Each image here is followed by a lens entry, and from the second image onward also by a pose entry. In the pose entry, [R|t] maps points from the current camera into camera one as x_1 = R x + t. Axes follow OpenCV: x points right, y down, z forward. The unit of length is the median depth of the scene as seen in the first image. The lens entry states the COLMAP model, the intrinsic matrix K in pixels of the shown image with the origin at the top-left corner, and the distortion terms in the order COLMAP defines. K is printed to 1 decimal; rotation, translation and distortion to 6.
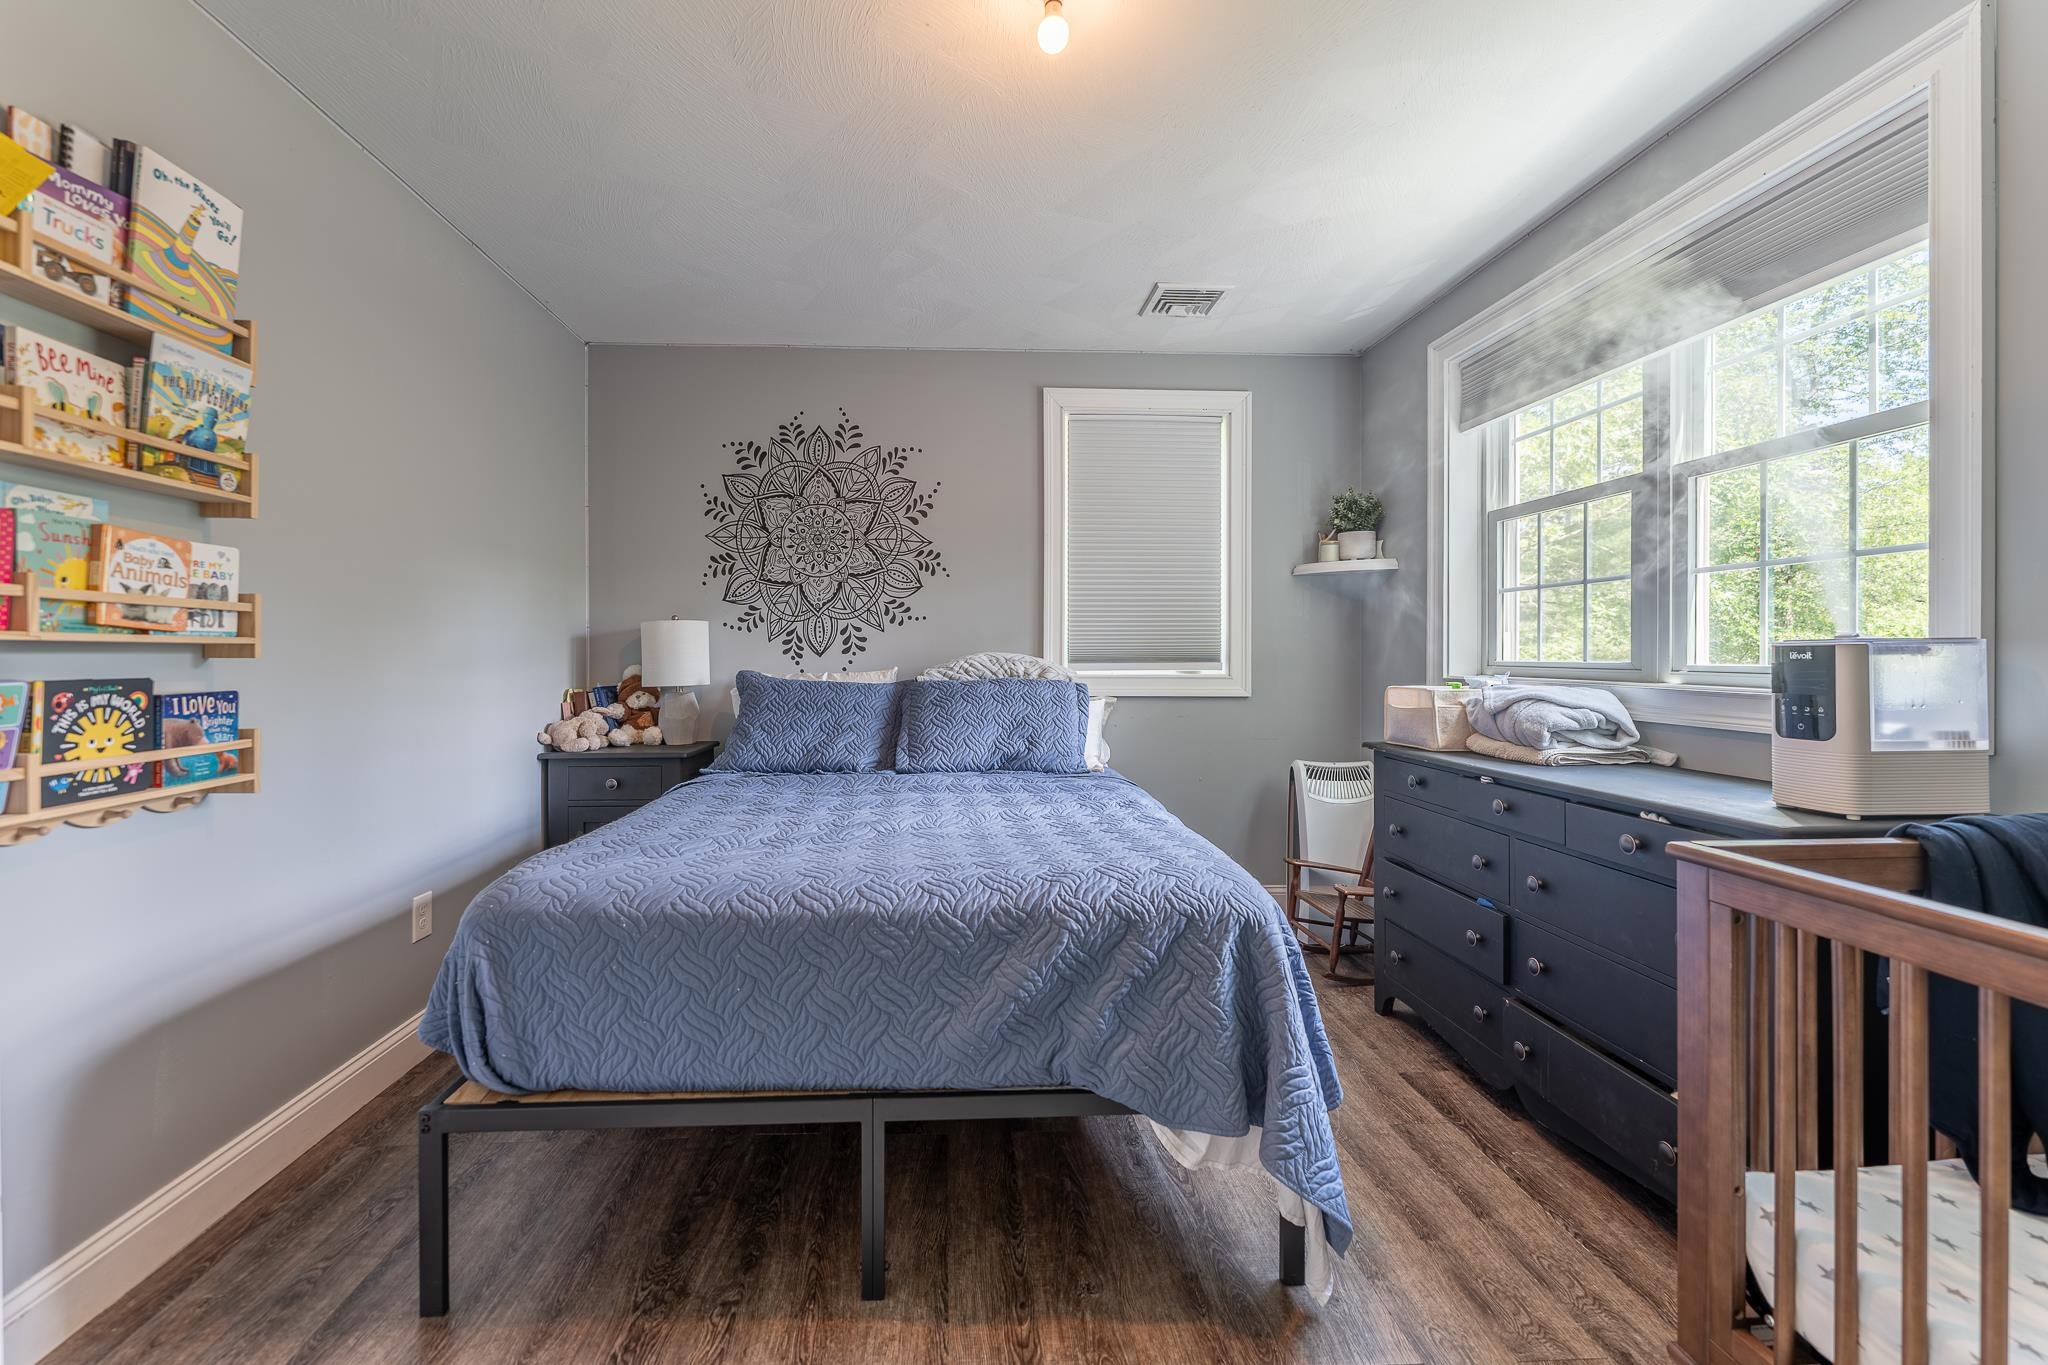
lens RADIAL K [[821.4, 0, 993.4], [0, 821.4, 662.6], [0, 0, 1]] dist [0.000350, -0.001837]
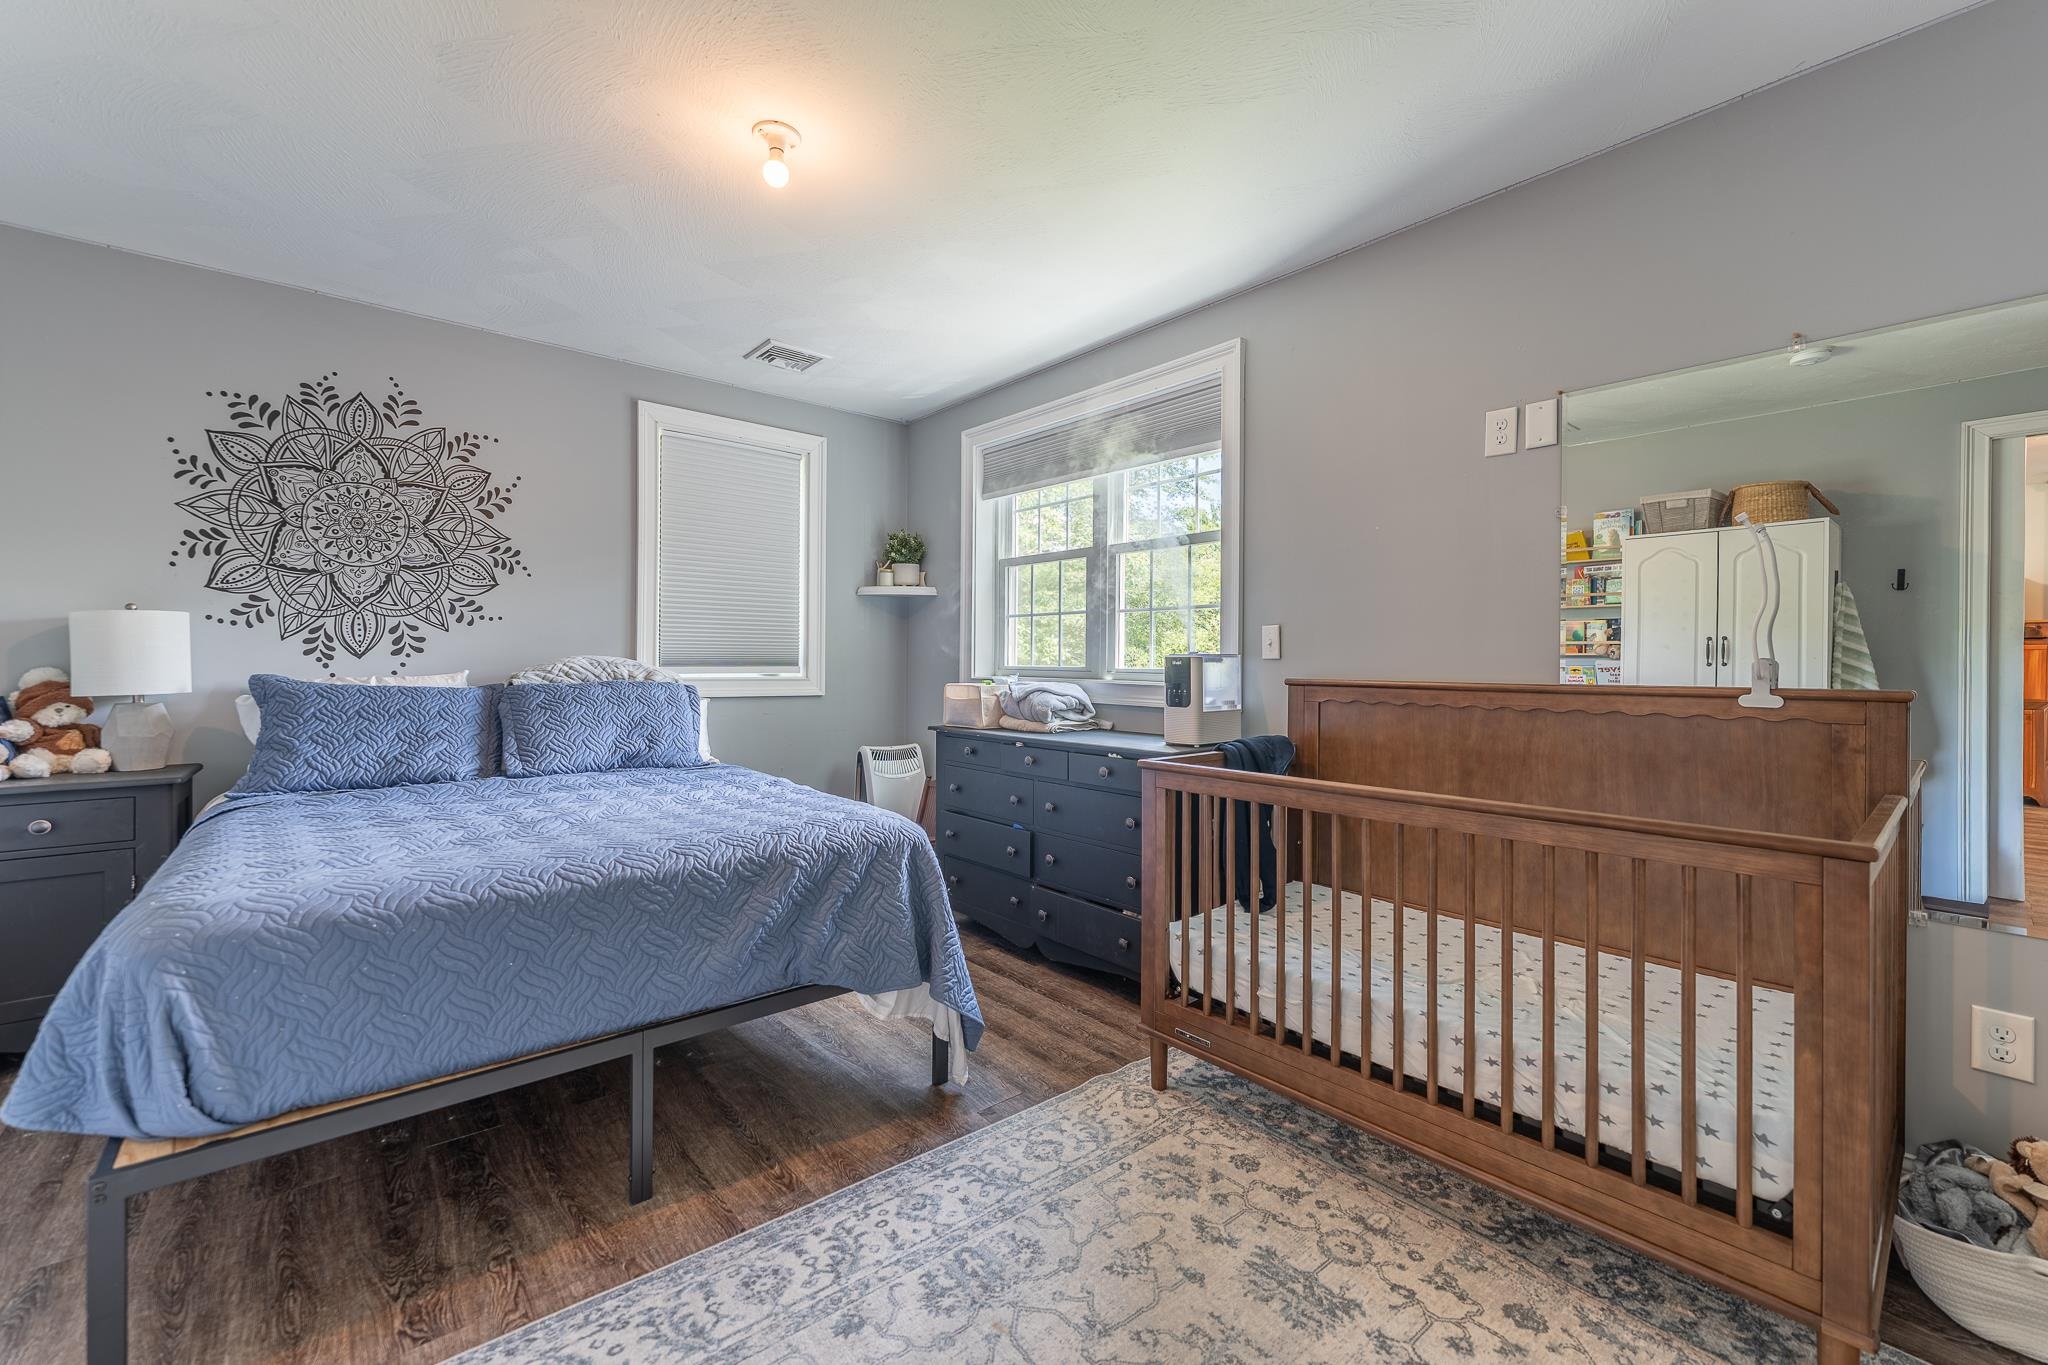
lens RADIAL K [[821.4, 0, 1022.8], [0, 821.4, 673.2], [0, 0, 1]] dist [0.000350, -0.001837]
pose [[0.793248, -0.002194, 0.608895, -0.289081], [-0.001790, 0.999981, 0.005934, 0.003144], [-0.608896, -0.005797, 0.793229, -0.182486]]
